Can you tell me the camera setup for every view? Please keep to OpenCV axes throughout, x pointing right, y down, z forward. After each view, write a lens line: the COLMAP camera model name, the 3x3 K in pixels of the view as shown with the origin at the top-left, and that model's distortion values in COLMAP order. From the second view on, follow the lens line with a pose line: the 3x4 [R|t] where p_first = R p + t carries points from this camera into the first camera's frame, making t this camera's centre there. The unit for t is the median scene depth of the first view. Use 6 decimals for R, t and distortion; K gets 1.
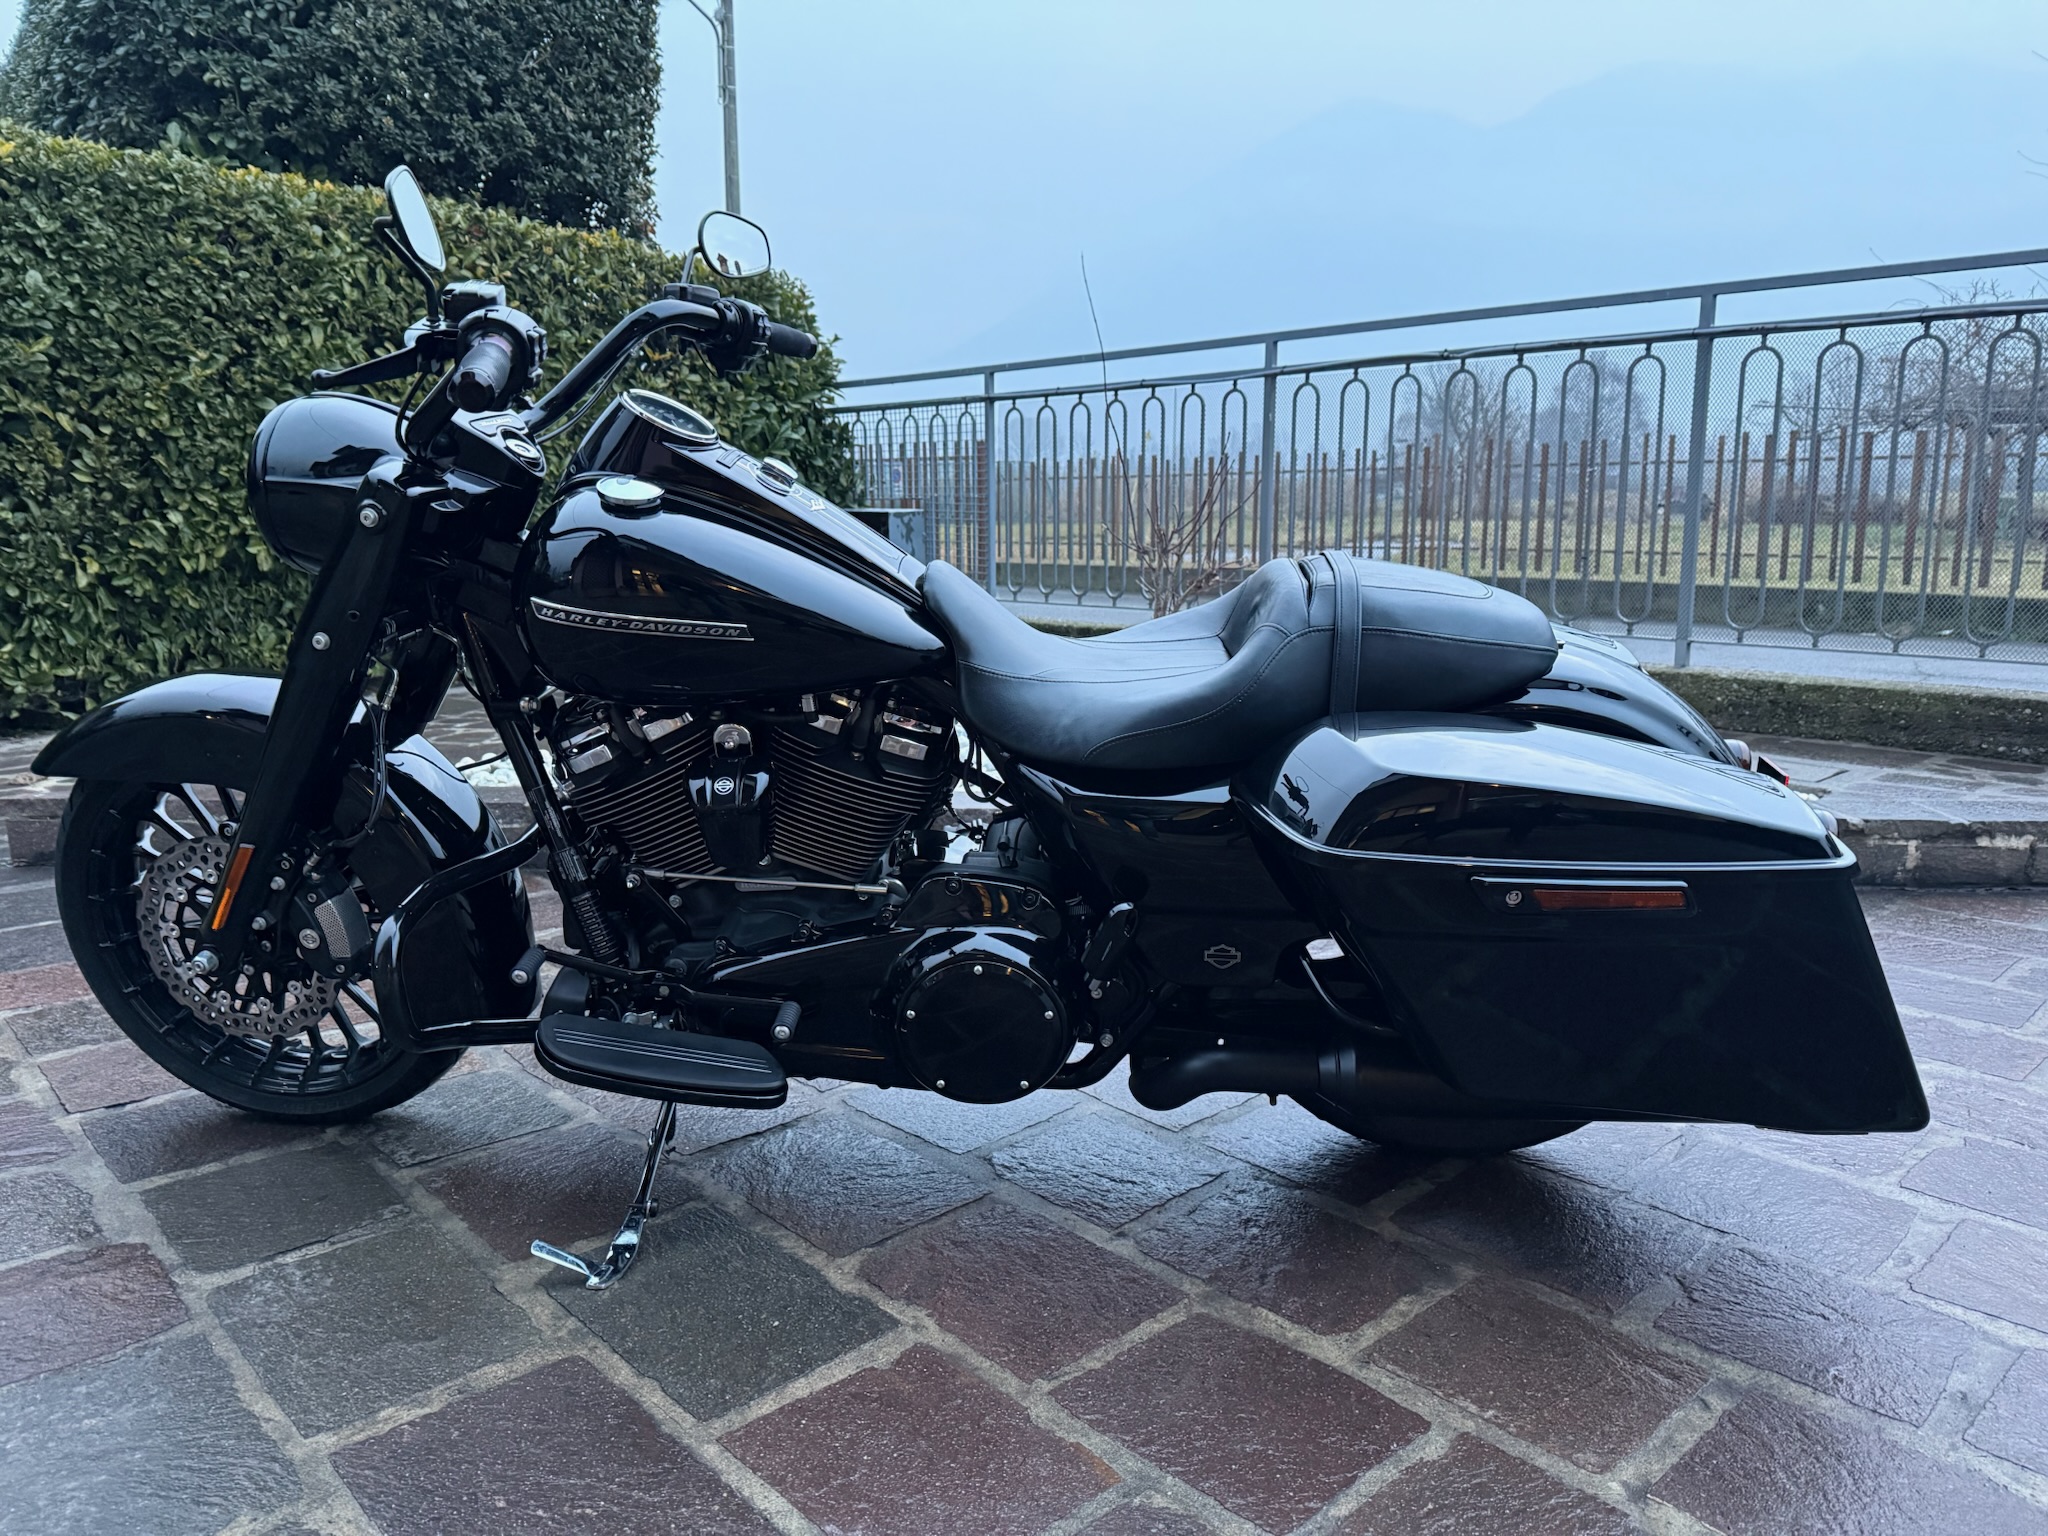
lens RADIAL K [[1451.7, 0, 1024.0], [0, 1451.7, 766.9], [0, 0, 1]] dist [0.020843, -0.028907]
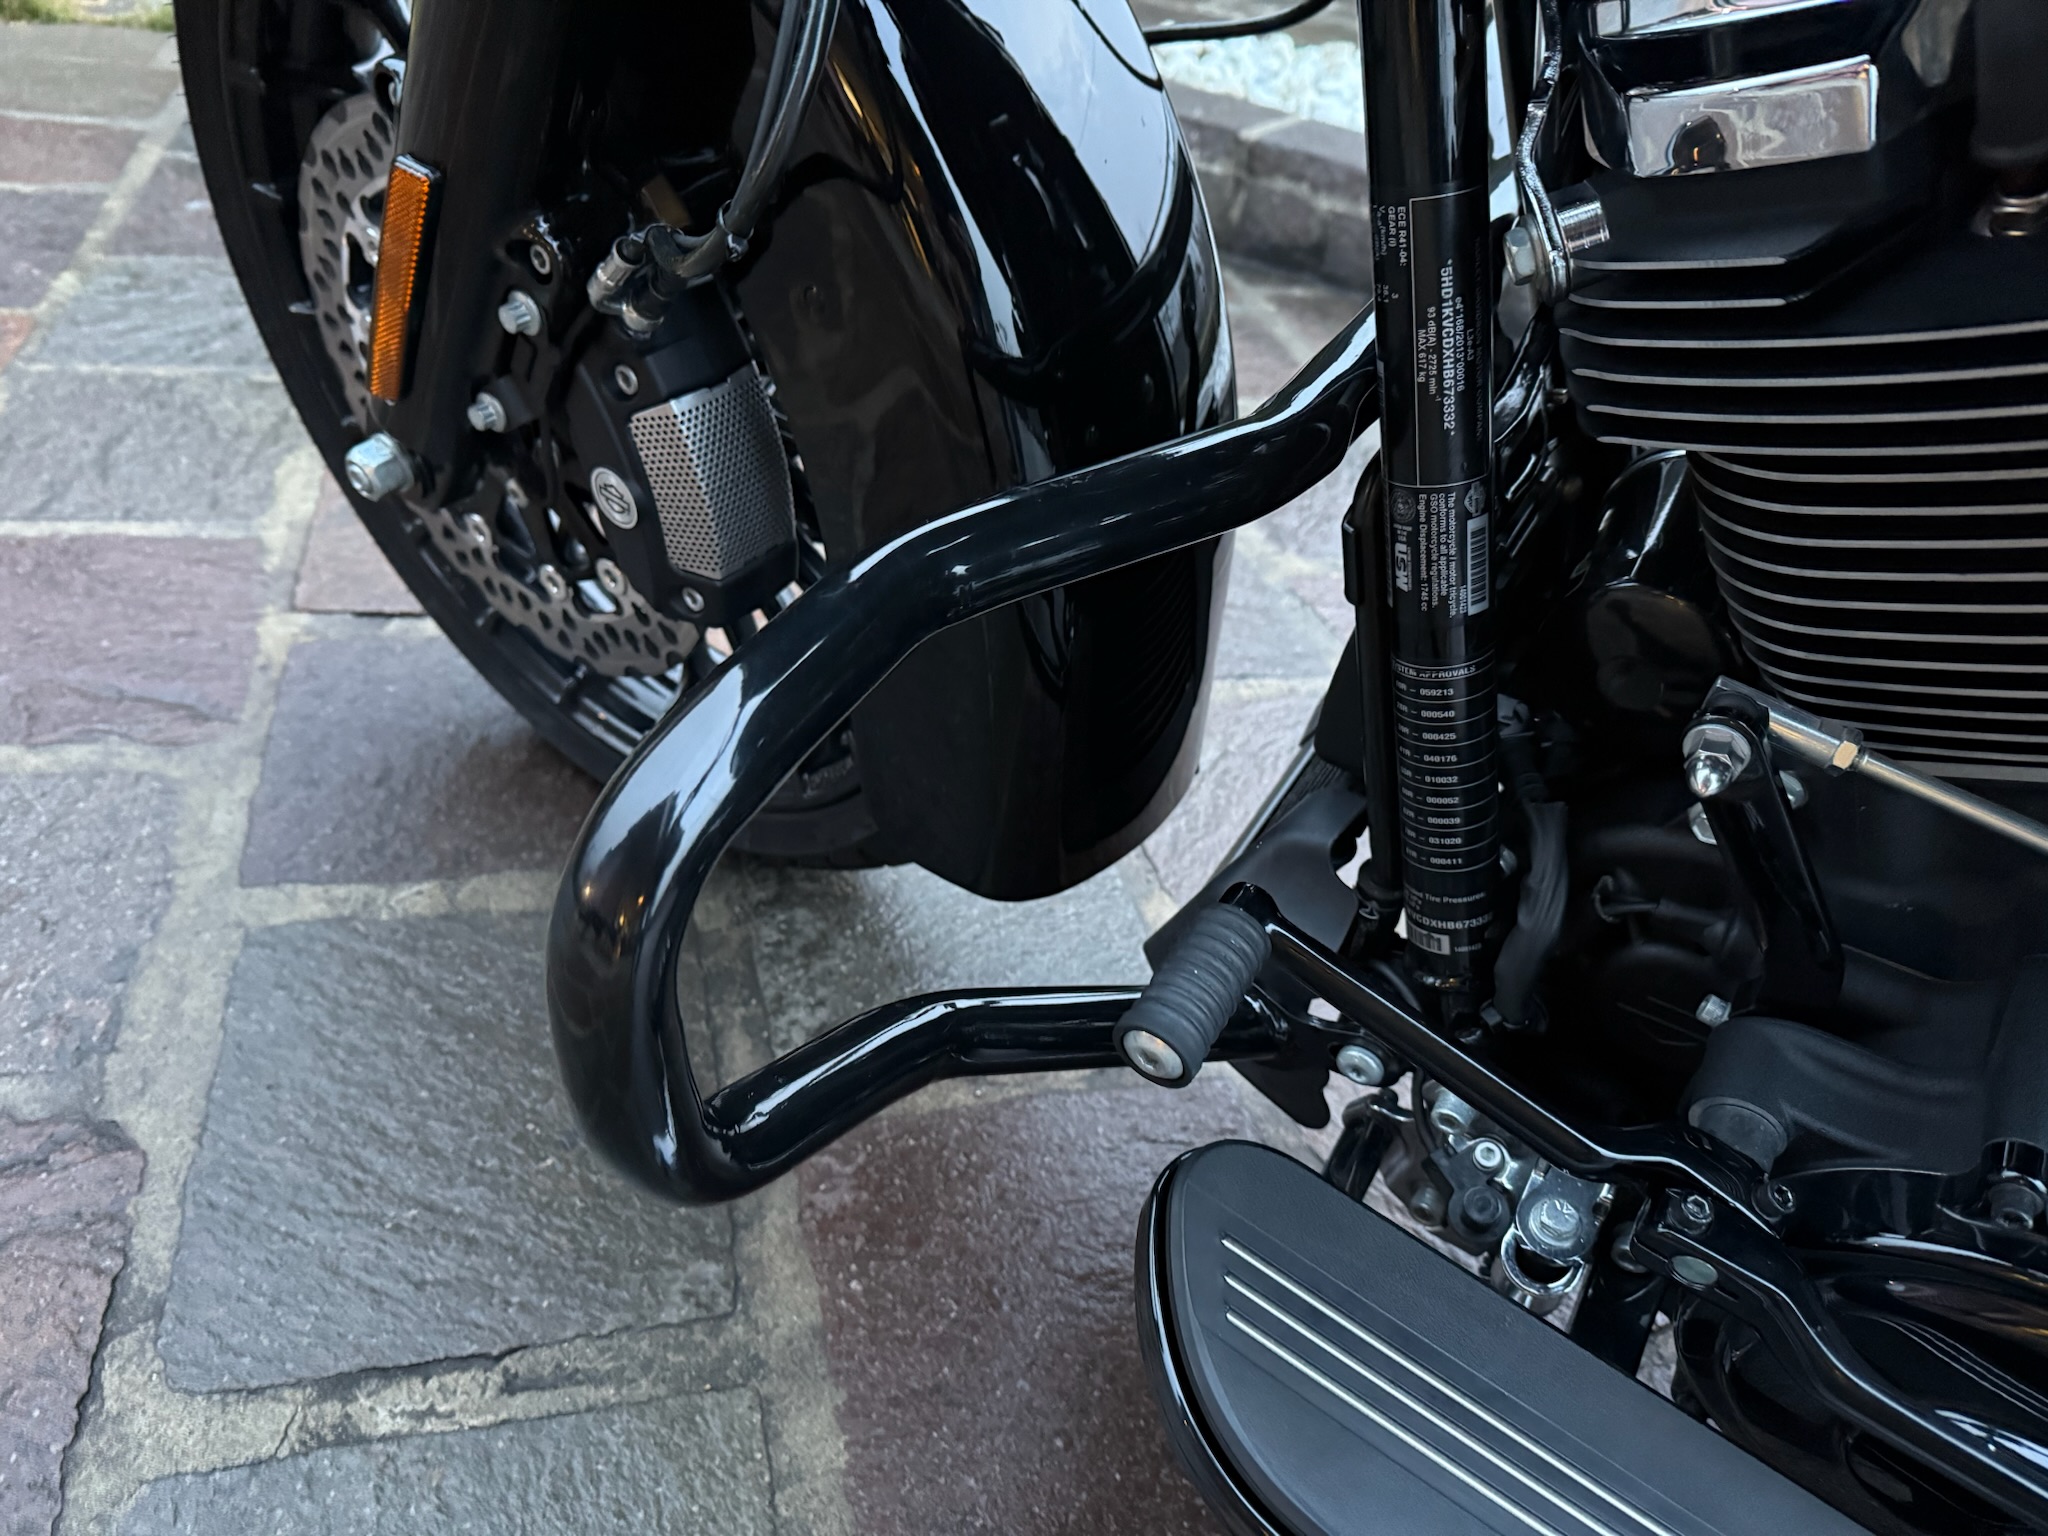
lens RADIAL K [[1451.7, 0, 1019.9], [0, 1451.7, 779.2], [0, 0, 1]] dist [0.020843, -0.028907]
pose [[0.878356, 0.371135, -0.301246, -0.098140], [-0.208981, 0.864948, 0.456280, 0.000878], [0.429904, -0.337822, 0.837293, 0.254878]]
